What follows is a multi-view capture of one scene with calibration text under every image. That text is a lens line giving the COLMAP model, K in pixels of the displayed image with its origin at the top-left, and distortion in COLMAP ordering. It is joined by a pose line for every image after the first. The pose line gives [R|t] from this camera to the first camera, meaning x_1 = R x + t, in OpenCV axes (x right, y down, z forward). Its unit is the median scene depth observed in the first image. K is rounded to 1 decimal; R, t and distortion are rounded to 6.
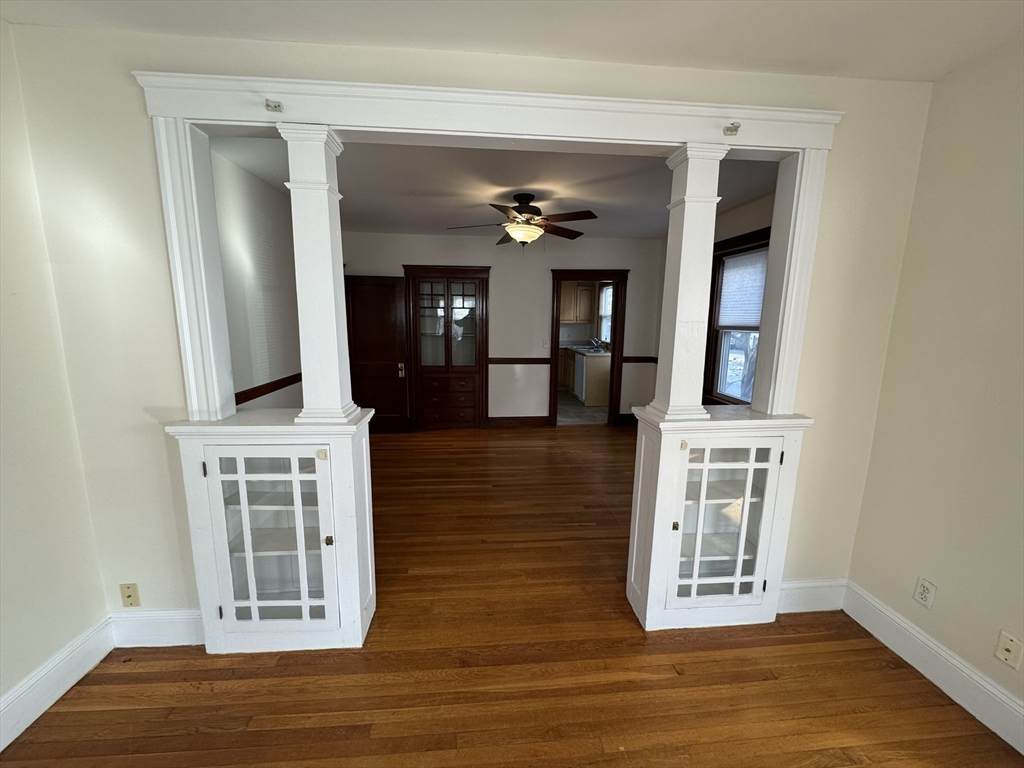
lens RADIAL K [[405.6, 0, 512.0], [0, 405.6, 384.0], [0, 0, 1]] dist [-0.000309, -0.000690]
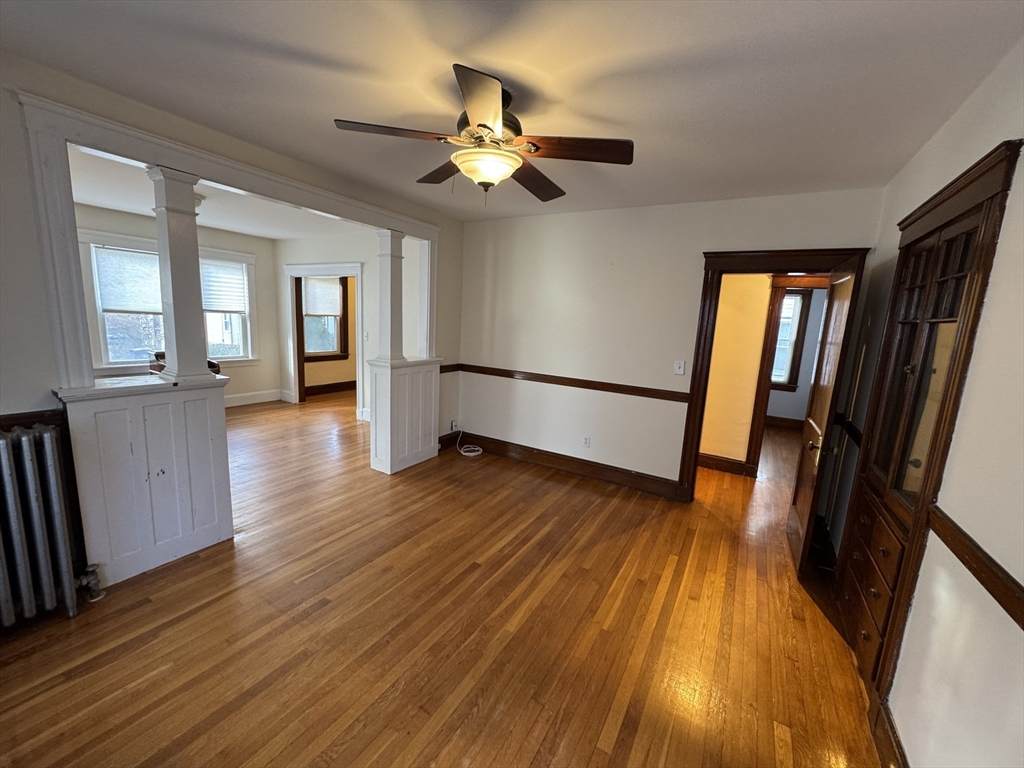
lens RADIAL K [[405.6, 0, 512.0], [0, 405.6, 384.0], [0, 0, 1]] dist [-0.000309, -0.000690]
pose [[-0.587587, 0.086567, -0.804517, 0.861521], [-0.191512, 0.951133, 0.242216, -0.422762], [0.786171, 0.296397, -0.542295, 2.559035]]
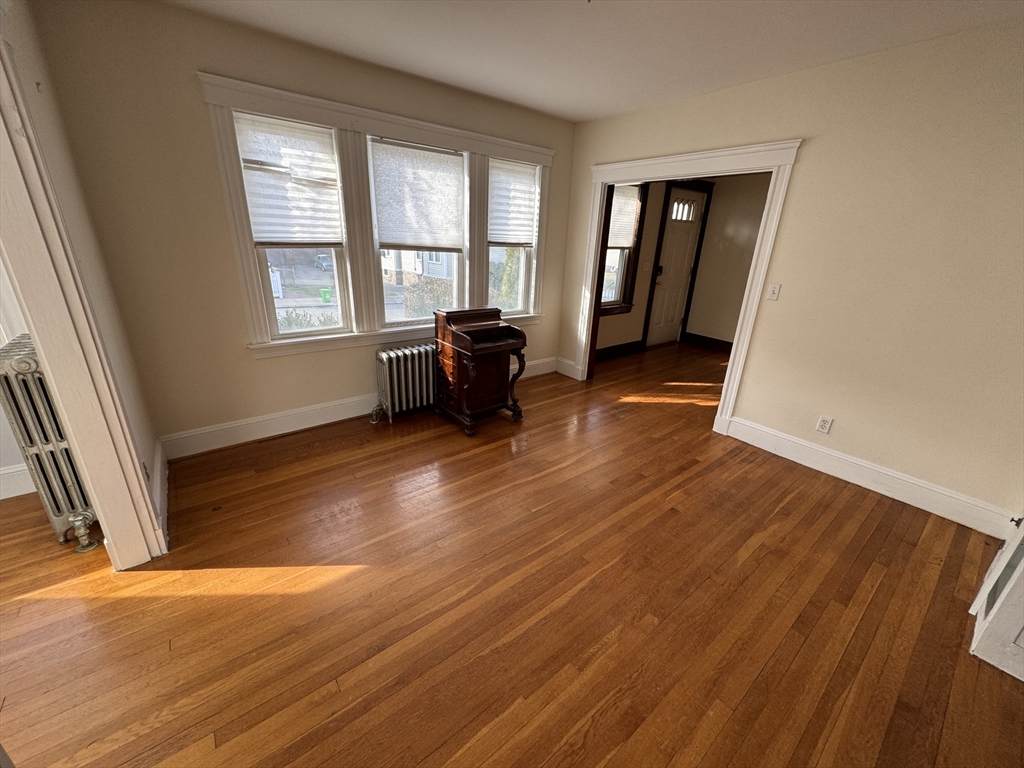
lens RADIAL K [[405.6, 0, 512.0], [0, 405.6, 384.0], [0, 0, 1]] dist [-0.000309, -0.000690]
pose [[-0.834121, 0.142120, -0.532959, 0.809356], [-0.141330, 0.878912, 0.455565, -0.102504], [0.533168, 0.455319, -0.713033, 0.832065]]
